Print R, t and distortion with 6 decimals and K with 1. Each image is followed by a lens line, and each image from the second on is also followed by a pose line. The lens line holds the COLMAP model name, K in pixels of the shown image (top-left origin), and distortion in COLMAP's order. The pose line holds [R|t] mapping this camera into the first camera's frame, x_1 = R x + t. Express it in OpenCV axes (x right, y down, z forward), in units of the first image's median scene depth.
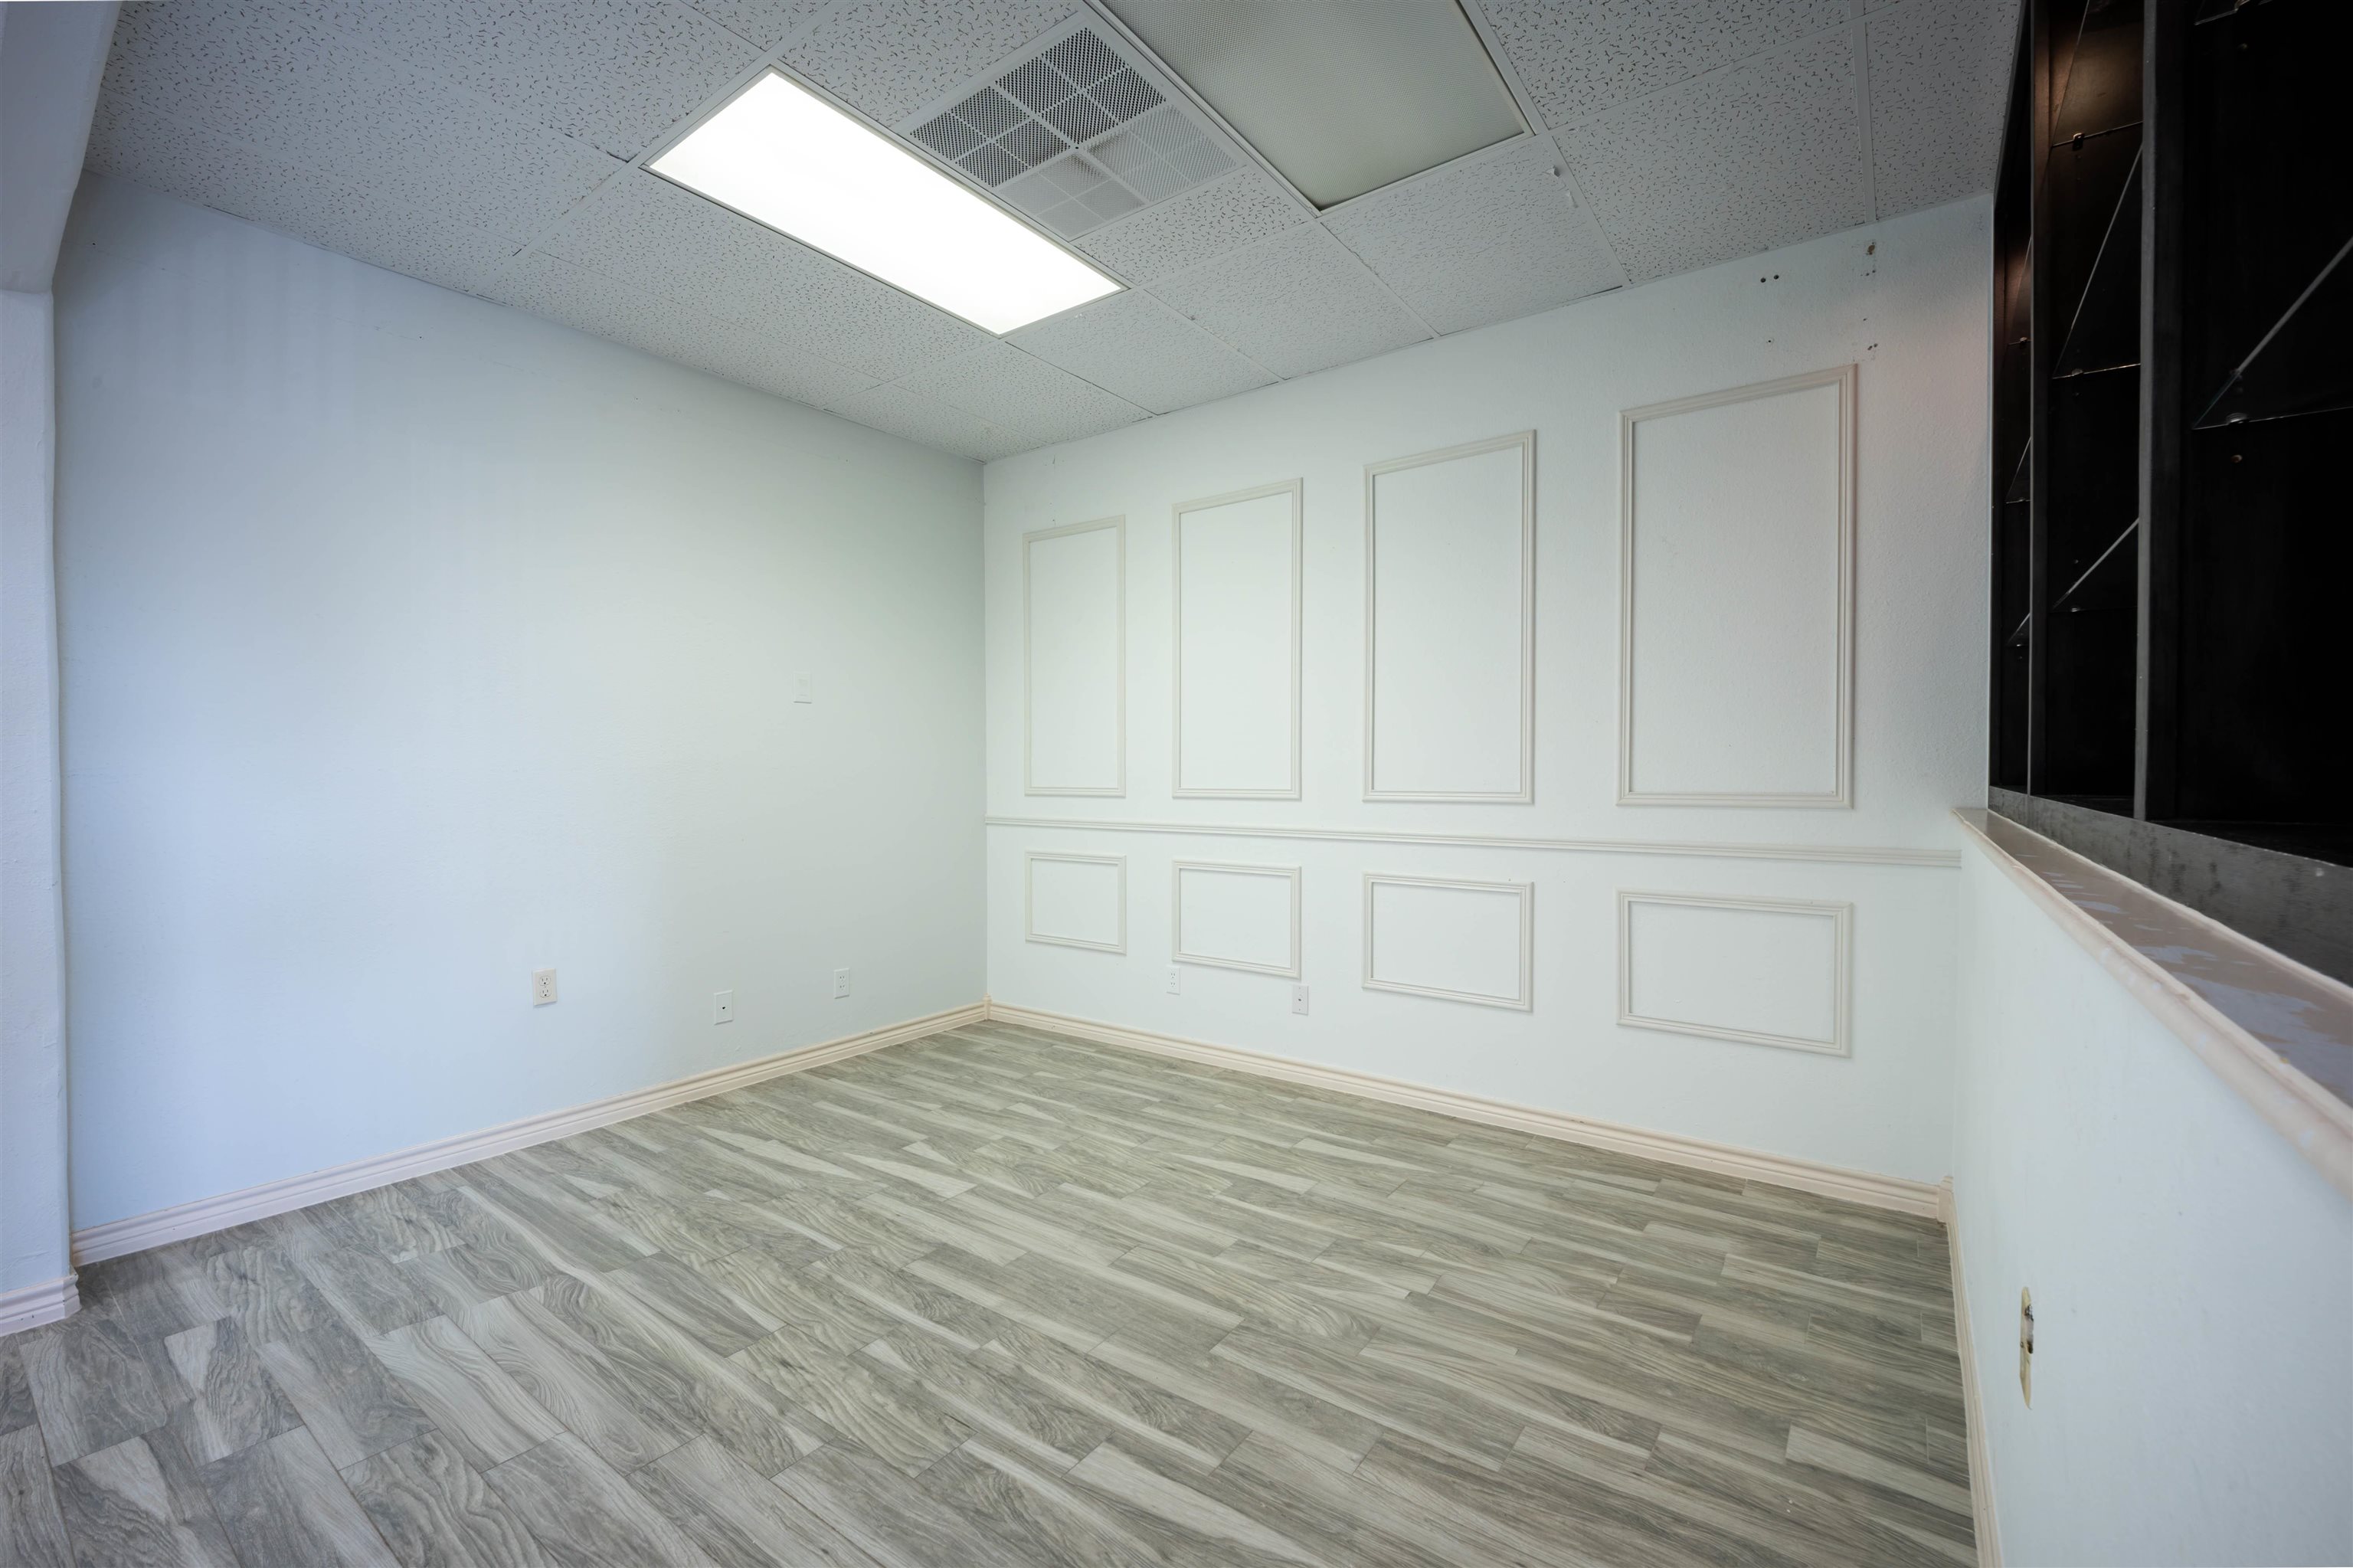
lens RADIAL K [[967.8, 0, 1180.8], [0, 967.8, 797.8], [0, 0, 1]] dist [-0.019614, -0.000930]
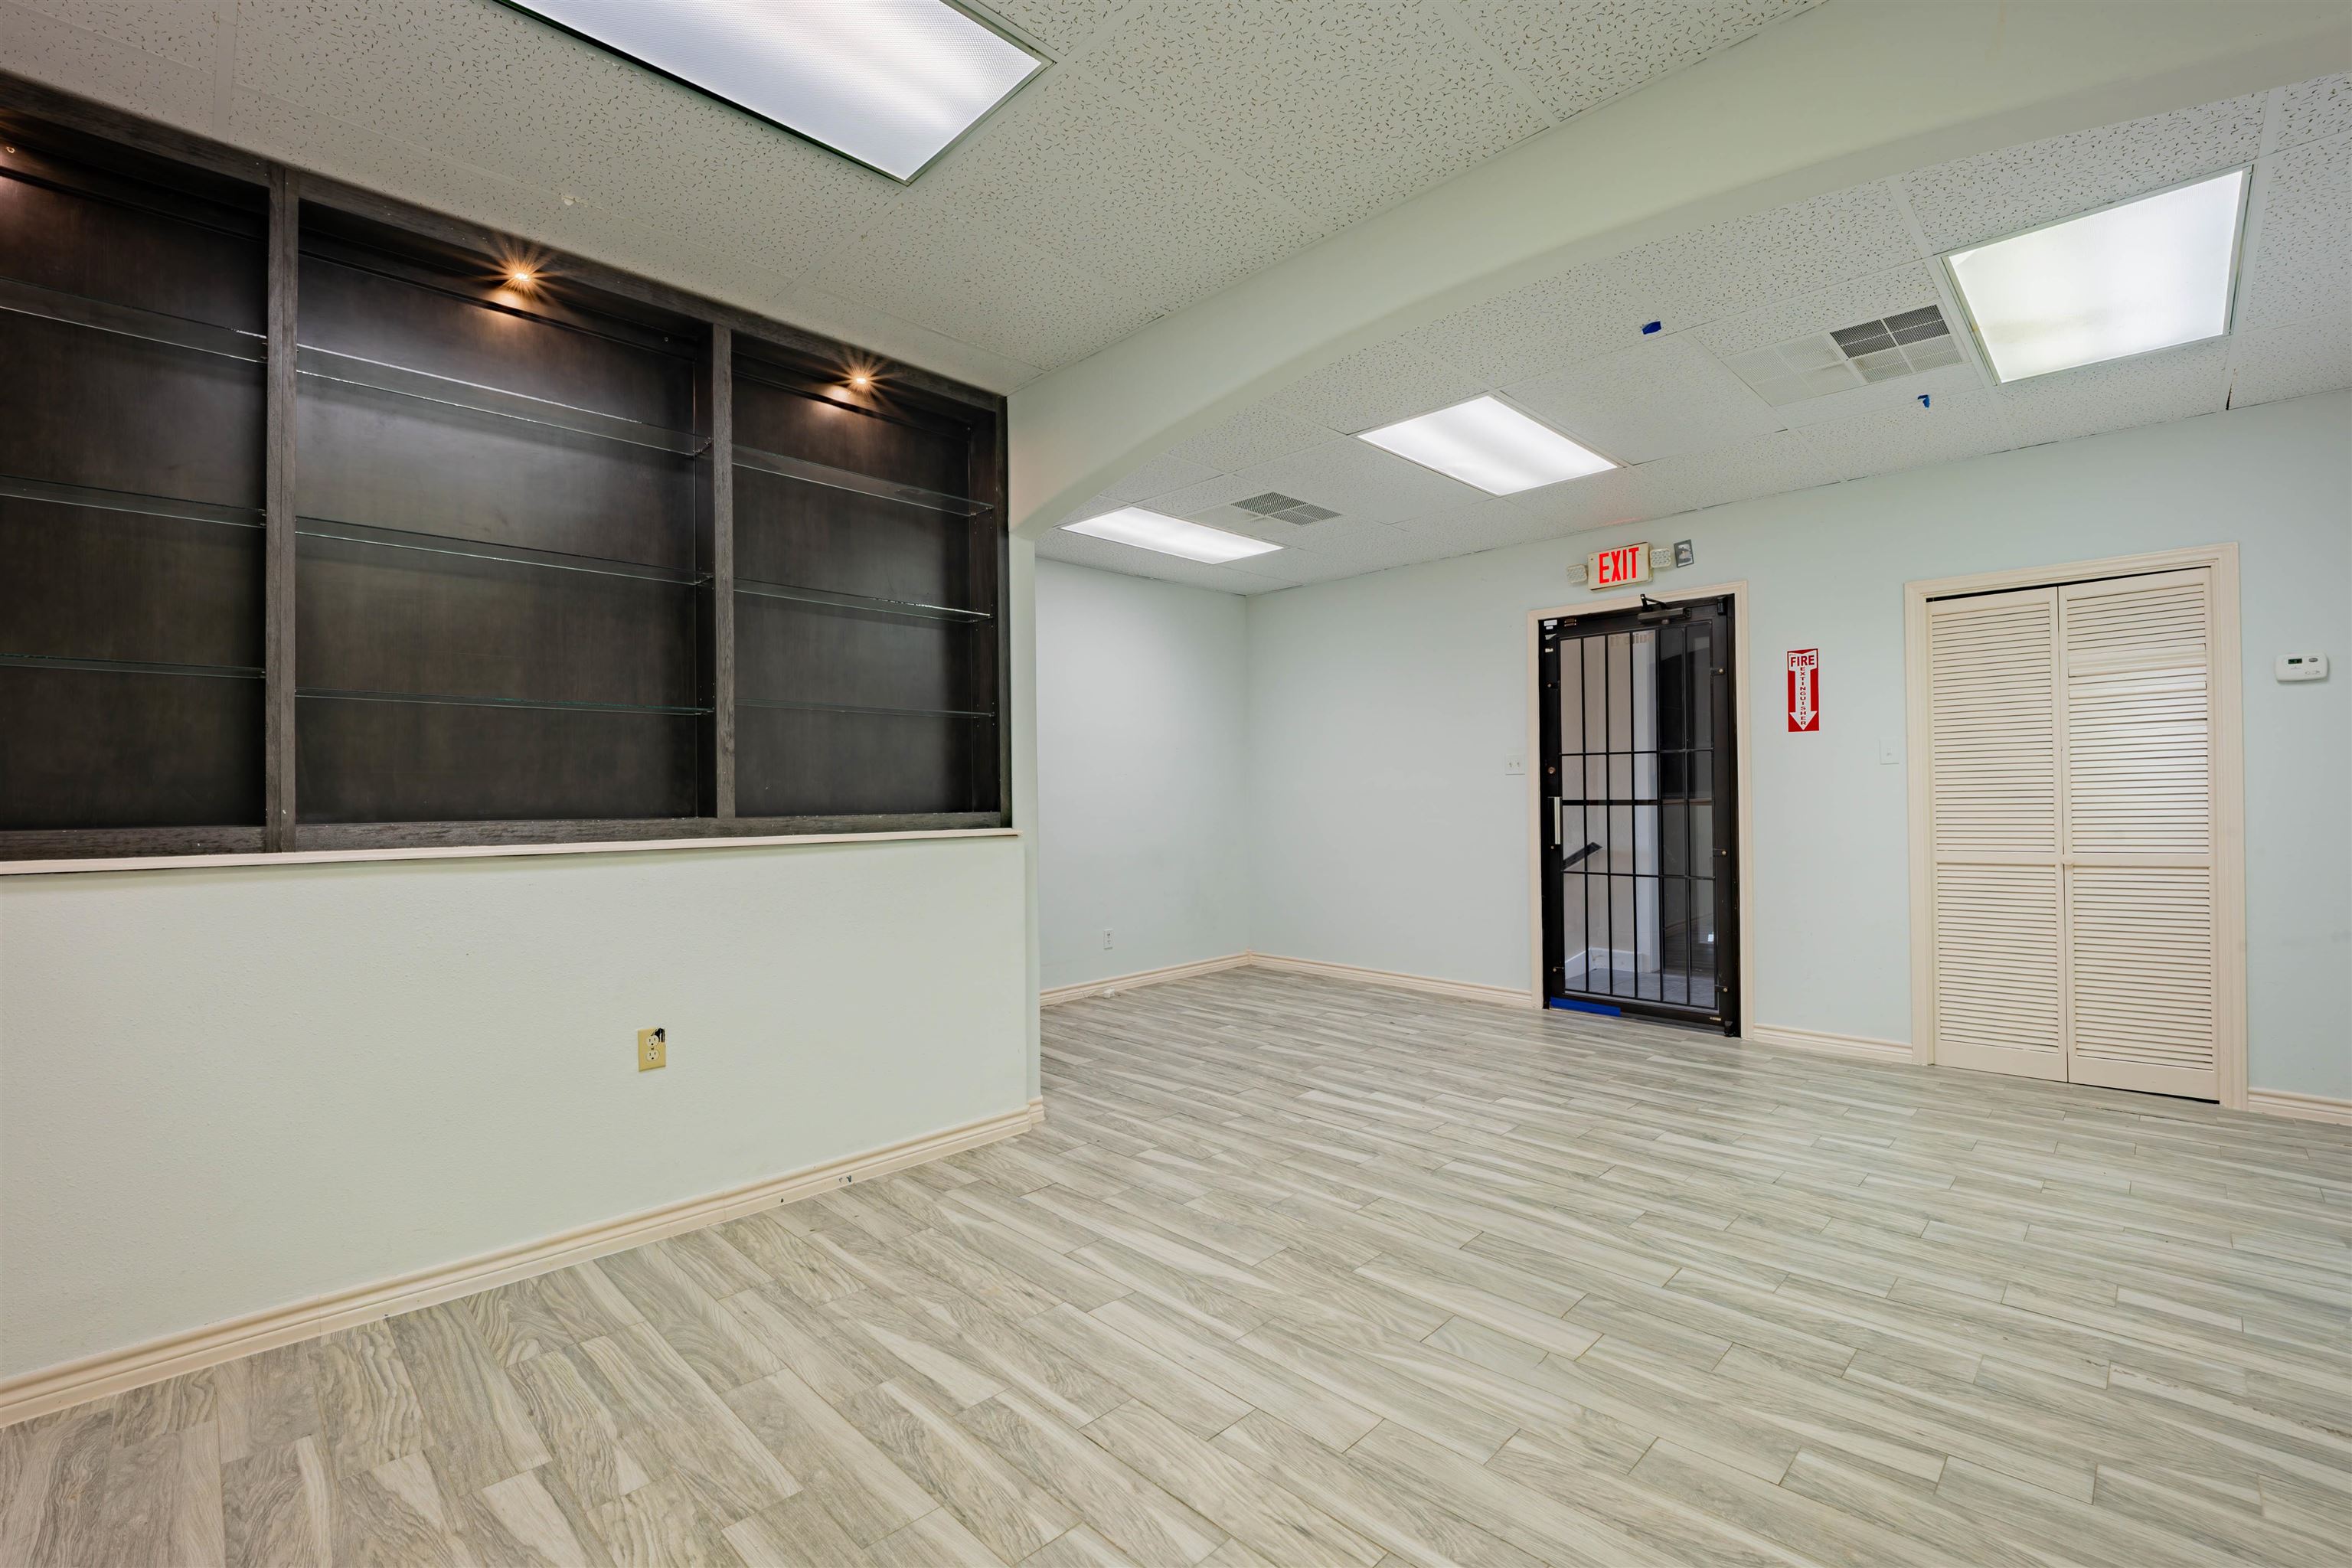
lens RADIAL K [[1008.2, 0, 1180.4], [0, 1008.2, 790.2], [0, 0, 1]] dist [-0.006233, -0.005088]
pose [[-0.987666, 0.014413, 0.155912, -0.349090], [0.018106, 0.999588, 0.022289, -0.040051], [-0.155526, 0.024837, -0.987519, 1.417810]]
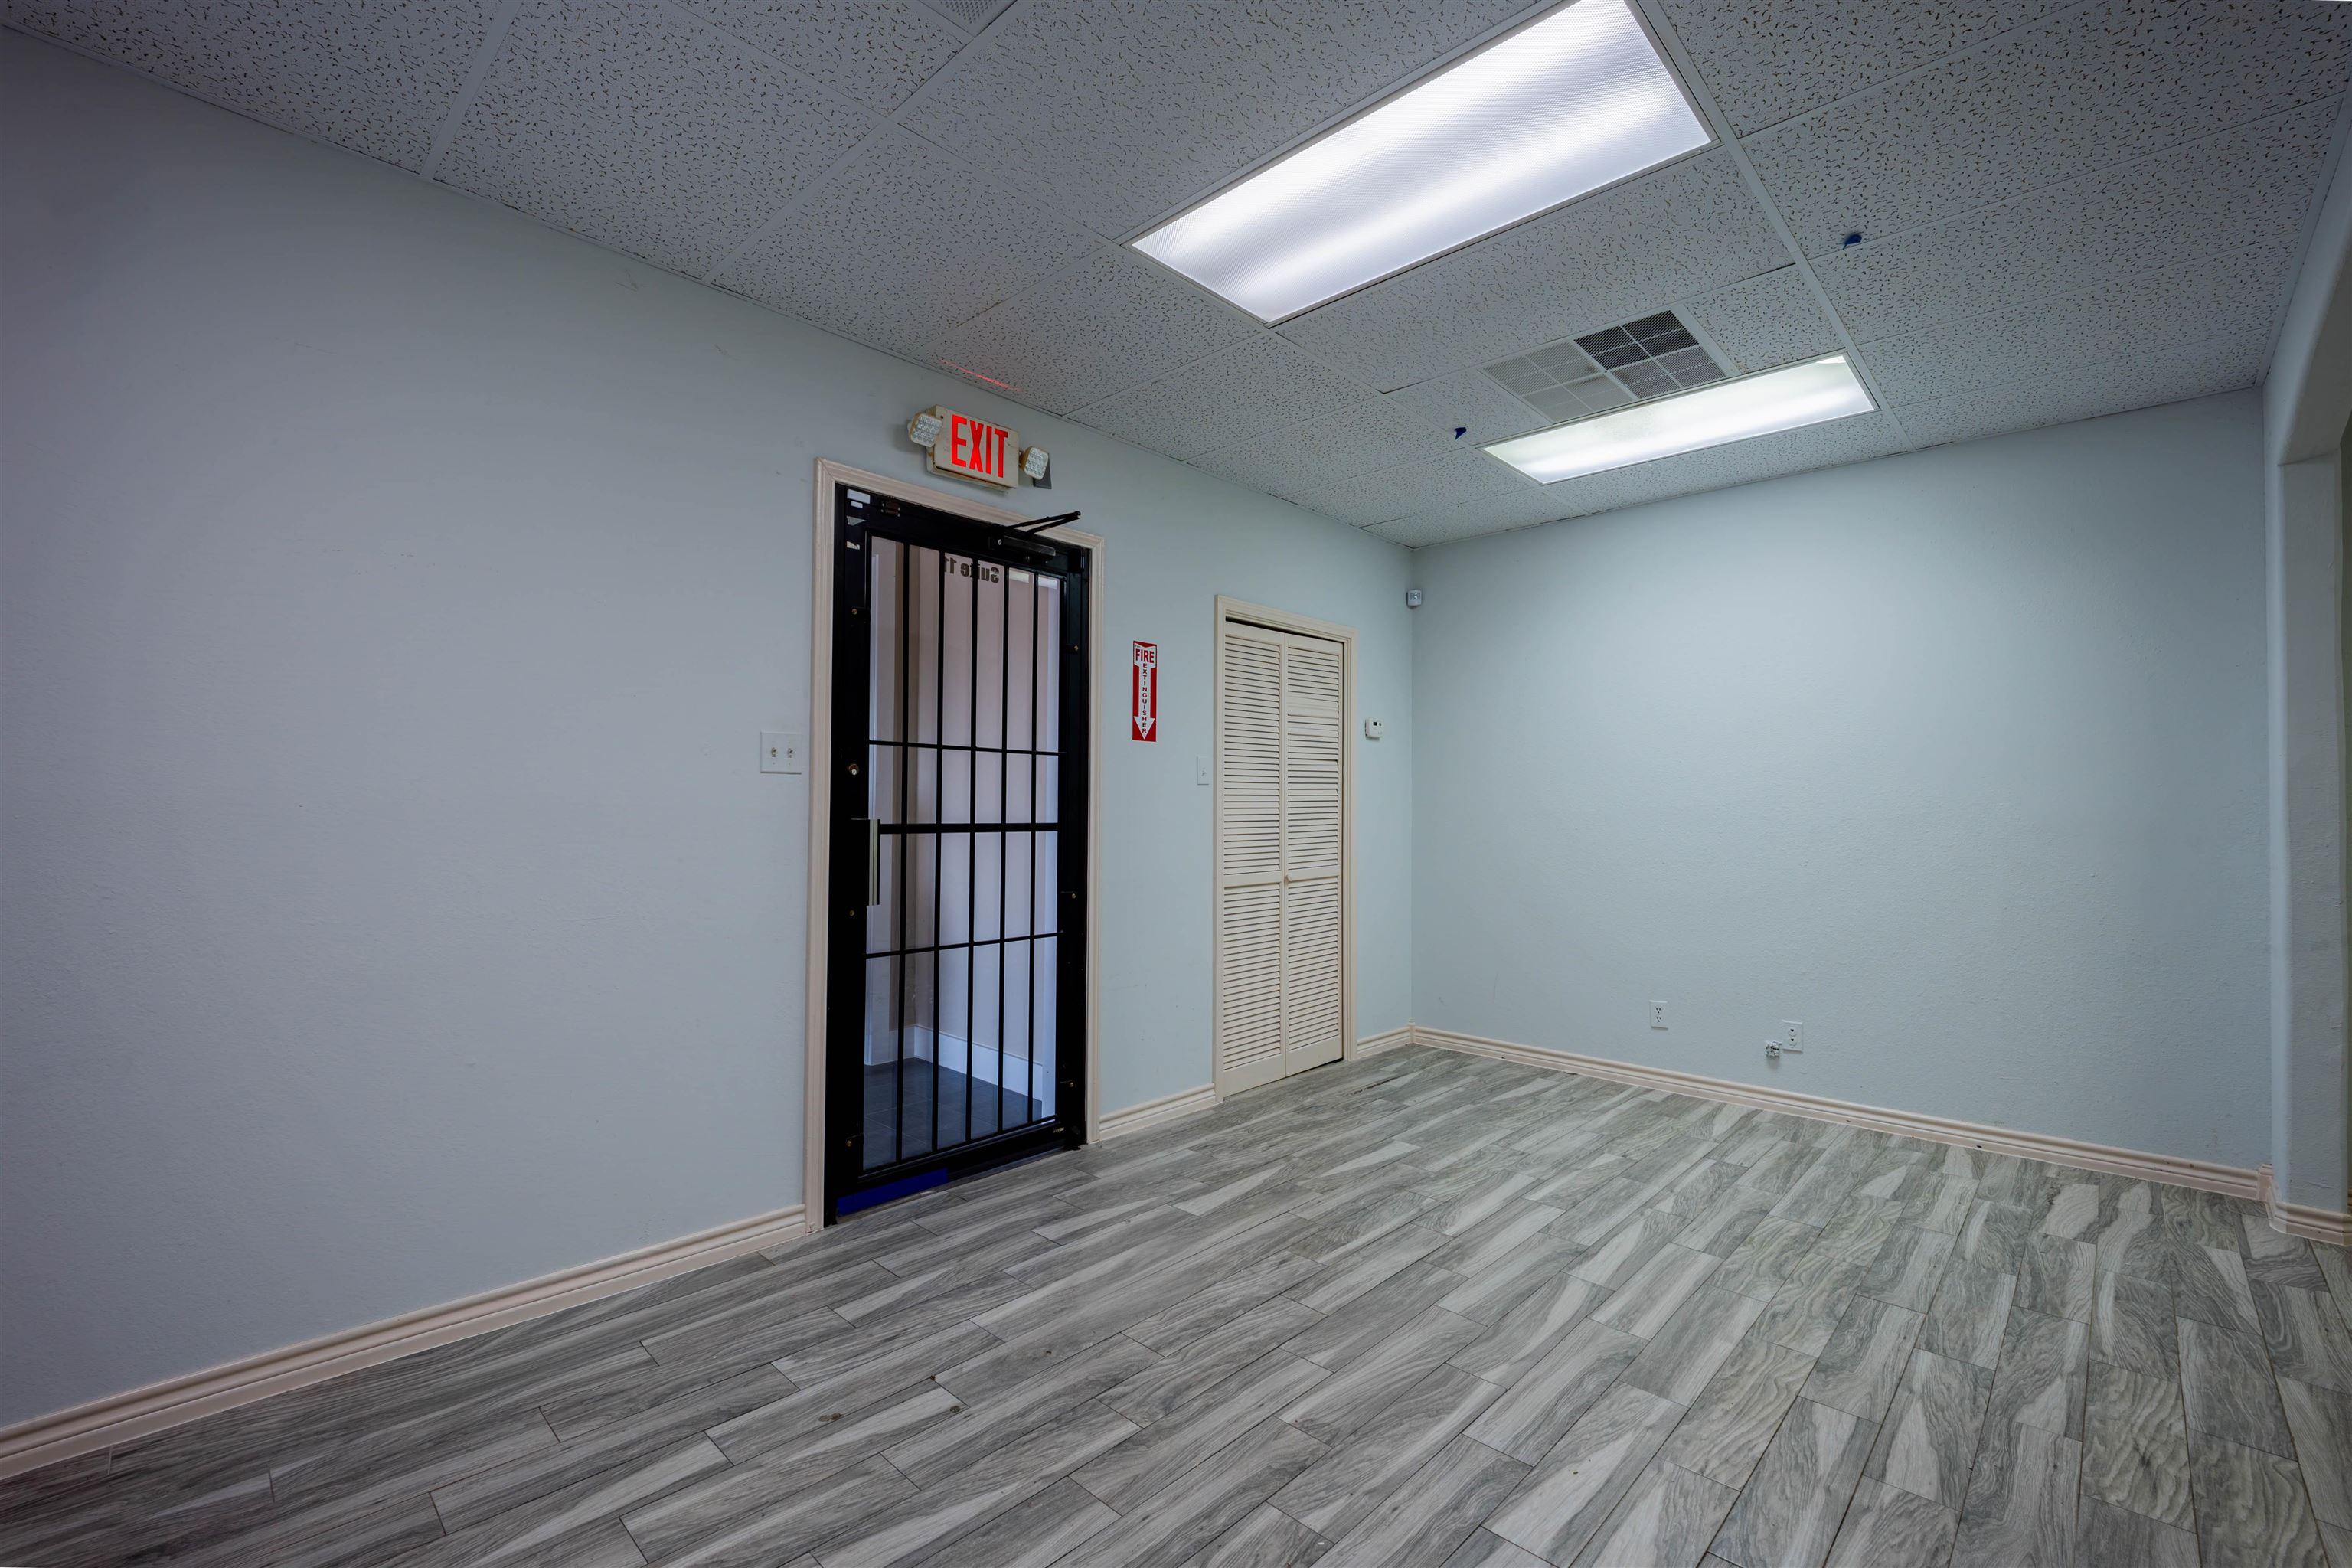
lens RADIAL K [[1008.2, 0, 1185.2], [0, 1008.2, 784.0], [0, 0, 1]] dist [-0.006233, -0.005088]
pose [[-0.130060, -0.020789, -0.991288, 0.288839], [-0.033534, 0.999300, -0.016558, 0.005298], [0.990939, 0.031088, -0.130666, -0.318429]]
